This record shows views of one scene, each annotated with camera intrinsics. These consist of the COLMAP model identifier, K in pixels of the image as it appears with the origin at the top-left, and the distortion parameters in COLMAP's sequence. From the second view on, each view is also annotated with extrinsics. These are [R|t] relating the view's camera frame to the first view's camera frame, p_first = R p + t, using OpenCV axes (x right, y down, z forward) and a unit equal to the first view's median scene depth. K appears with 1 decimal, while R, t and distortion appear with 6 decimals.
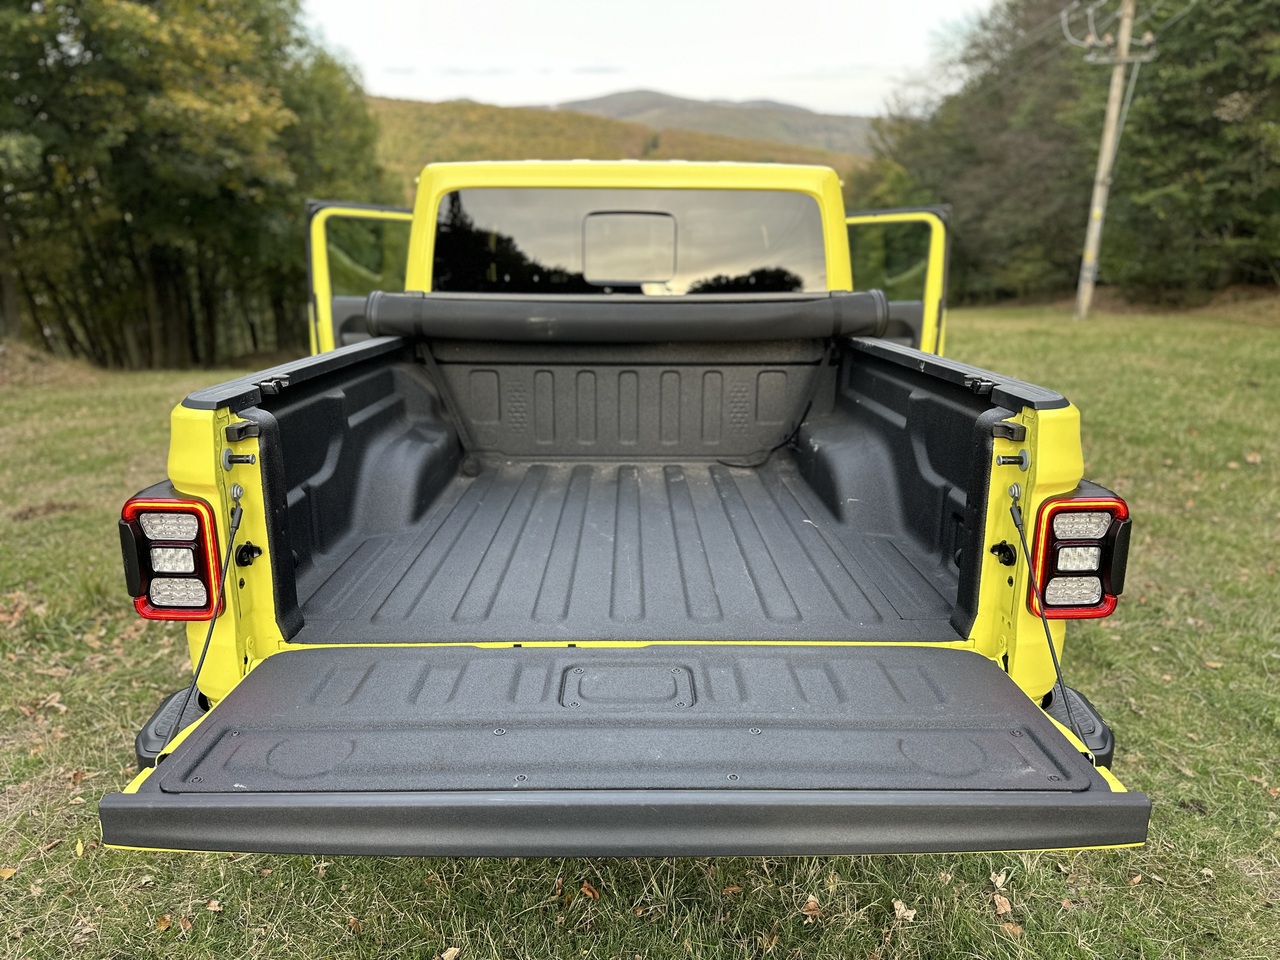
lens RADIAL K [[889.5, 0, 632.5], [0, 889.5, 476.5], [0, 0, 1]] dist [0.021103, -0.023232]
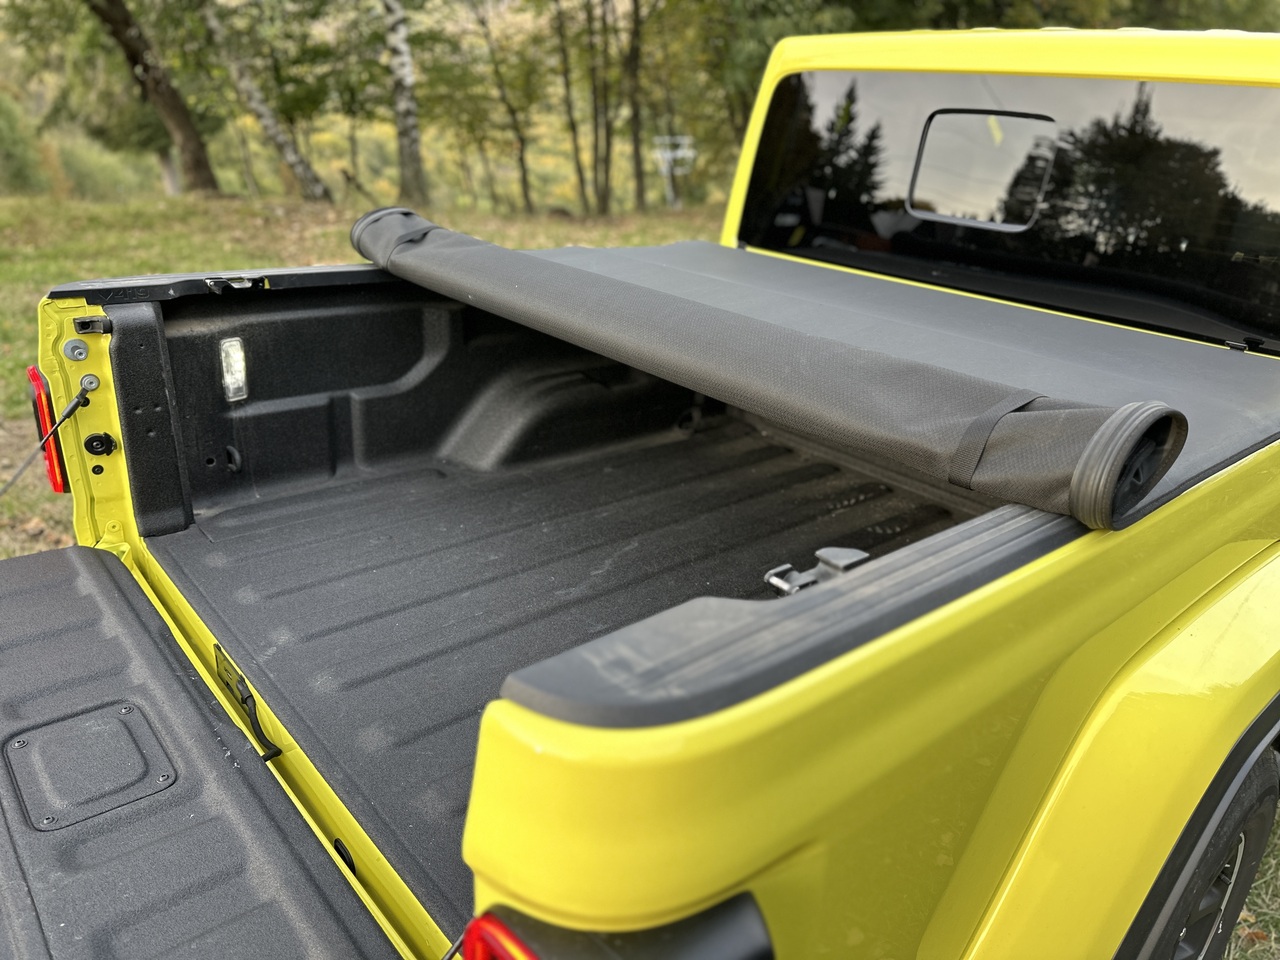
lens RADIAL K [[889.5, 0, 636.9], [0, 889.5, 489.2], [0, 0, 1]] dist [0.021103, -0.023232]
pose [[0.648025, 0.333765, -0.684591, 0.502612], [-0.239471, 0.942566, 0.232858, -0.183516], [0.722992, 0.013042, 0.690733, 0.539800]]
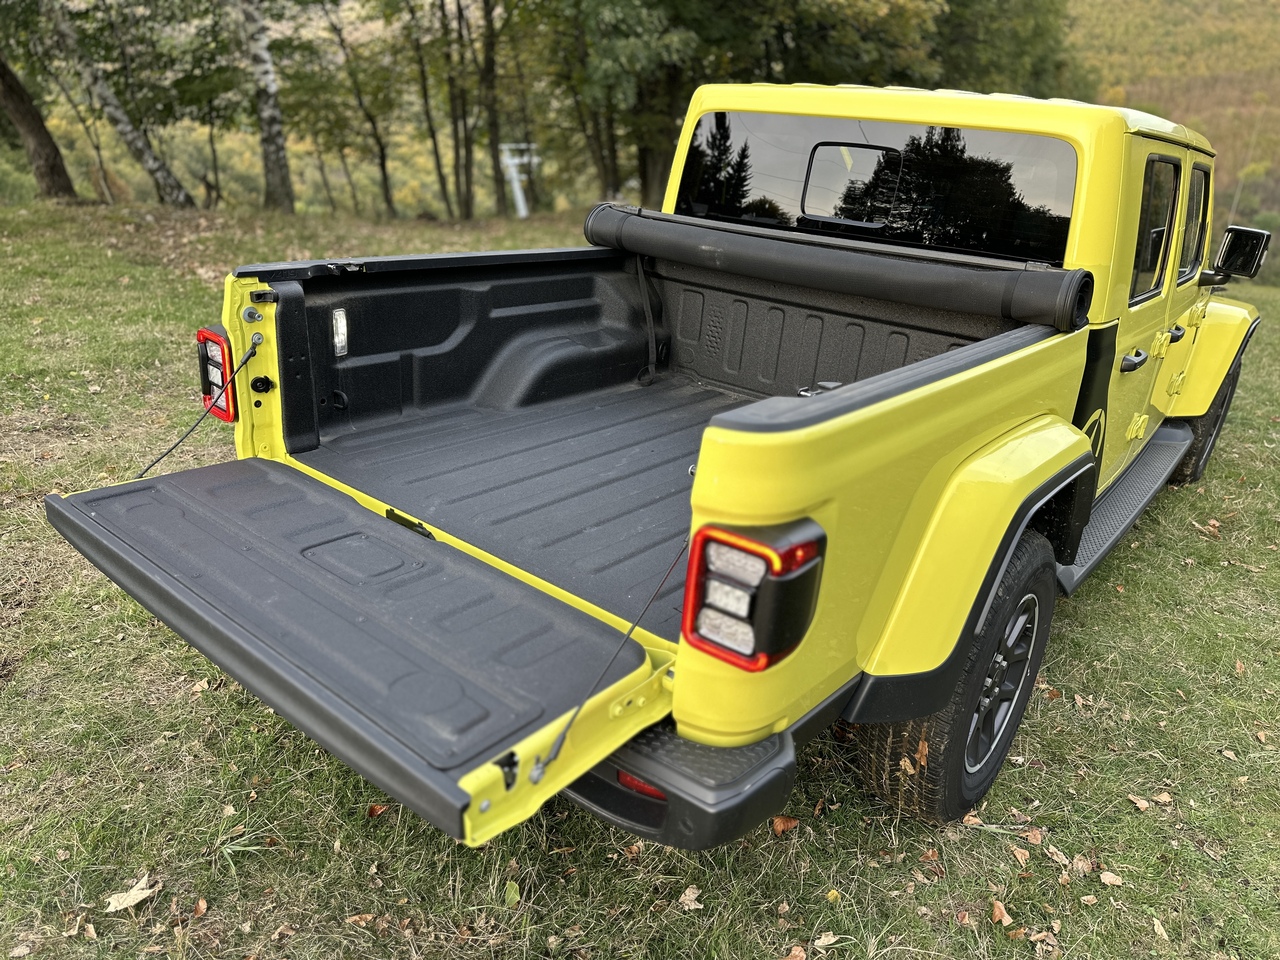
lens RADIAL K [[889.5, 0, 640.3], [0, 889.5, 487.5], [0, 0, 1]] dist [0.021103, -0.023232]
pose [[0.767239, 0.291515, -0.571282, 0.641052], [-0.223933, 0.956436, 0.187308, -0.113435], [0.600998, -0.015781, 0.799095, 0.169892]]
